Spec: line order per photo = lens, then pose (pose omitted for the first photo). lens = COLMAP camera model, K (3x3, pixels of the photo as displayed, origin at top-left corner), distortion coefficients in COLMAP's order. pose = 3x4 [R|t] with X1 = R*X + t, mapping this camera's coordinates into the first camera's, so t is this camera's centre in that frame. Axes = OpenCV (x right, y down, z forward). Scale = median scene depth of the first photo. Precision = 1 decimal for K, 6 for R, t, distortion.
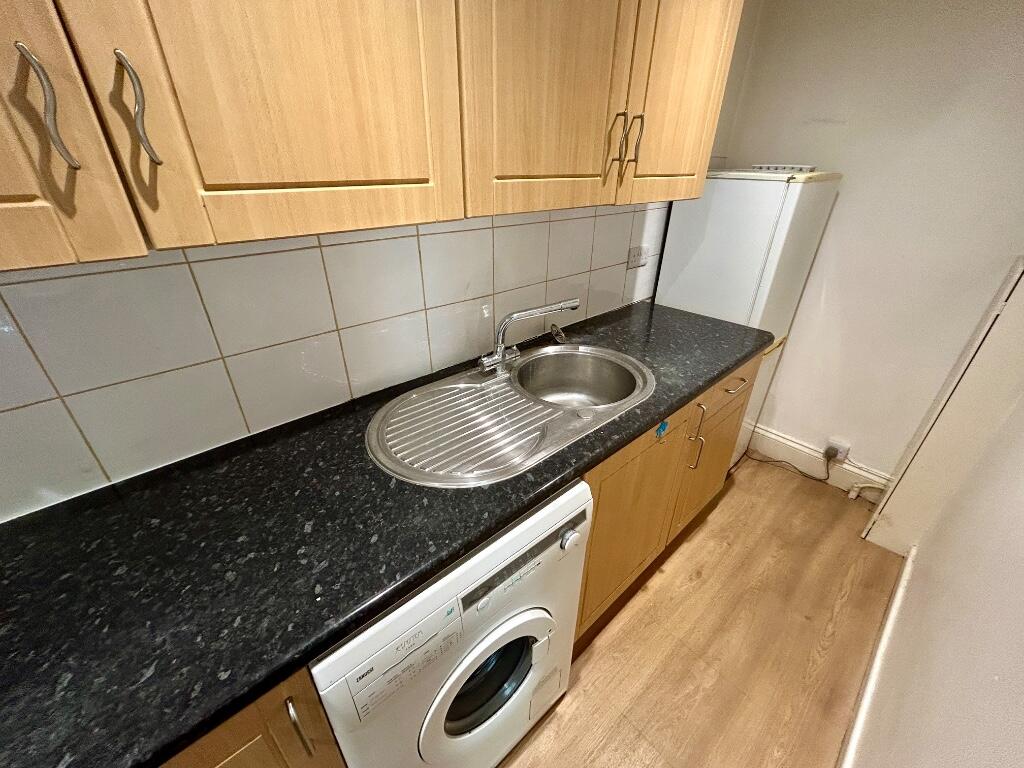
lens RADIAL K [[416.1, 0, 507.6], [0, 416.1, 387.2], [0, 0, 1]] dist [-0.001413, 0.000105]
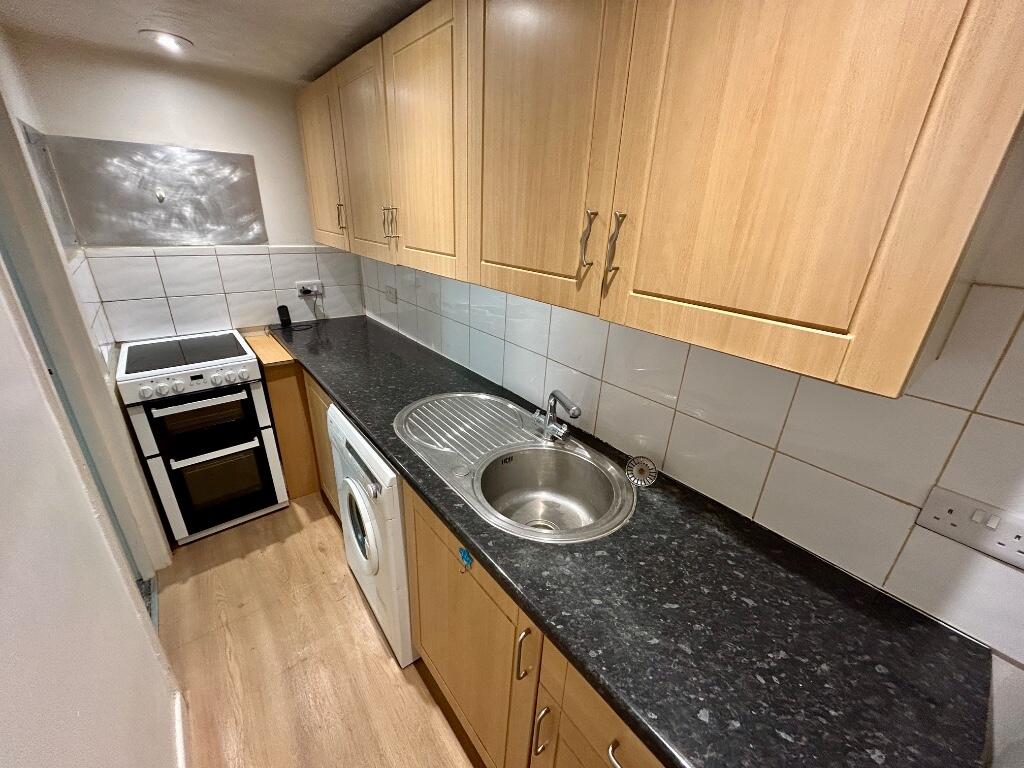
lens RADIAL K [[416.1, 0, 513.8], [0, 416.1, 385.6], [0, 0, 1]] dist [-0.001413, 0.000105]
pose [[-0.054899, 0.376097, -0.924952, 1.065867], [-0.511115, 0.785198, 0.349608, -0.542802], [0.857757, 0.491950, 0.149122, 0.829394]]
